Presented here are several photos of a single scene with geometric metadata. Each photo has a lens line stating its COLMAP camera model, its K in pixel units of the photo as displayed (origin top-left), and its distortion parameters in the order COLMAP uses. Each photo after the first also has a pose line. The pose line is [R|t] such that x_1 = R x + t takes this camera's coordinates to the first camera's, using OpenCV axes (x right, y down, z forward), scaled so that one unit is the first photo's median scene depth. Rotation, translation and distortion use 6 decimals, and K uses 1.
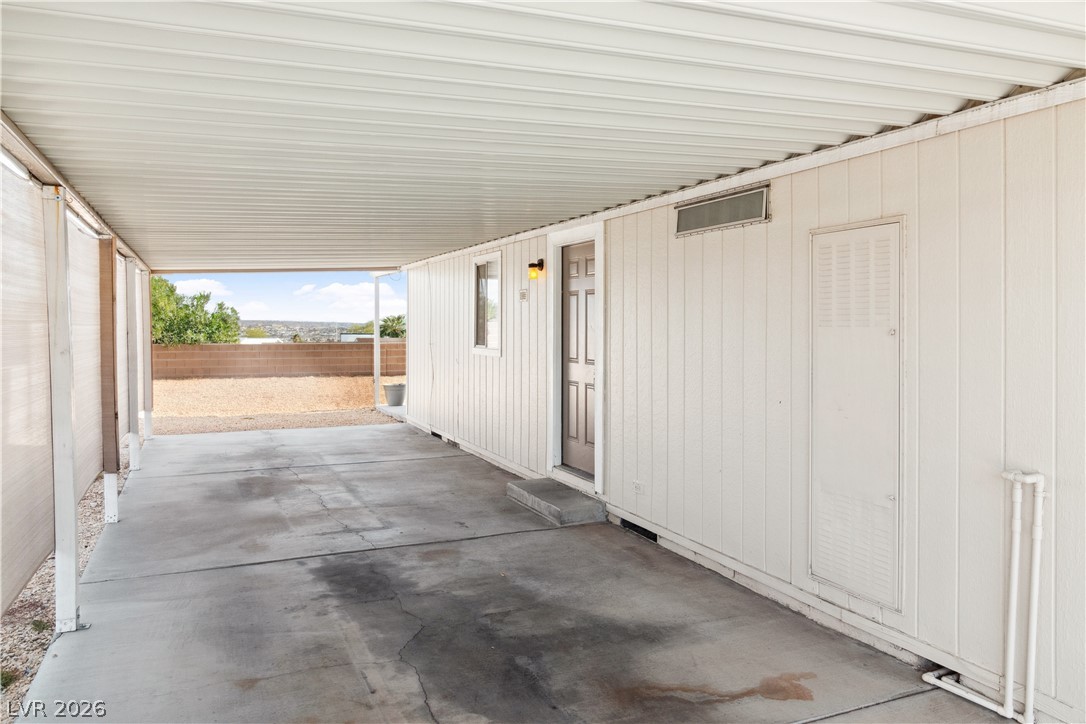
lens RADIAL K [[779.3, 0, 540.2], [0, 779.3, 360.9], [0, 0, 1]] dist [0.008833, -0.000732]
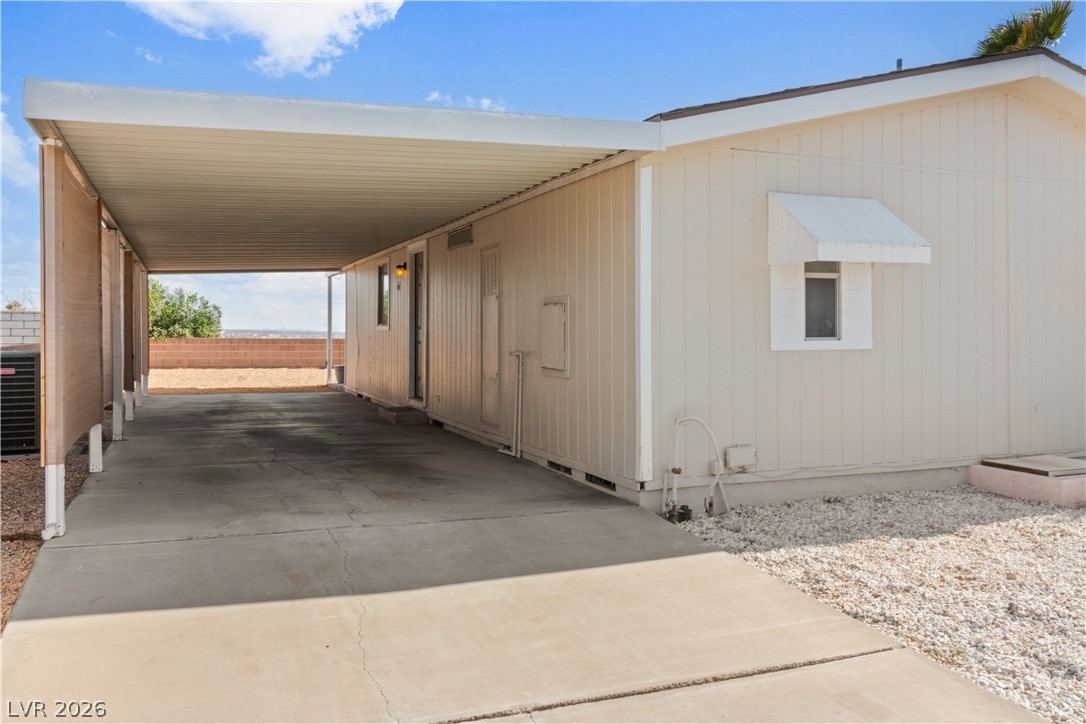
lens RADIAL K [[885.0, 0, 539.6], [0, 885.0, 359.7], [0, 0, 1]] dist [-0.009401, 0.006708]
pose [[0.999481, 0.001915, -0.032148, 0.317493], [-0.002478, 0.999845, -0.017457, 0.087601], [0.032110, 0.017528, 0.999331, -0.705353]]
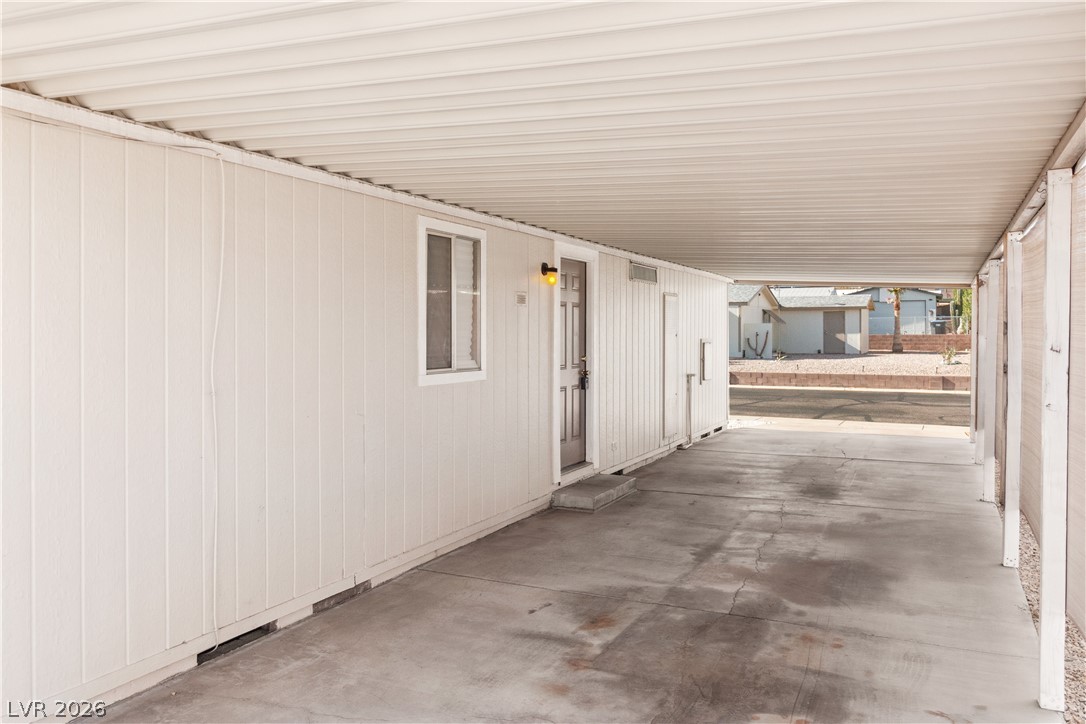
lens RADIAL K [[835.5, 0, 536.6], [0, 835.5, 356.2], [0, 0, 1]] dist [-0.007293, -0.001633]
pose [[-0.651060, -0.032647, 0.758324, -0.751606], [0.026425, 0.997494, 0.065631, -0.085164], [-0.758567, 0.062769, -0.648565, 1.657810]]
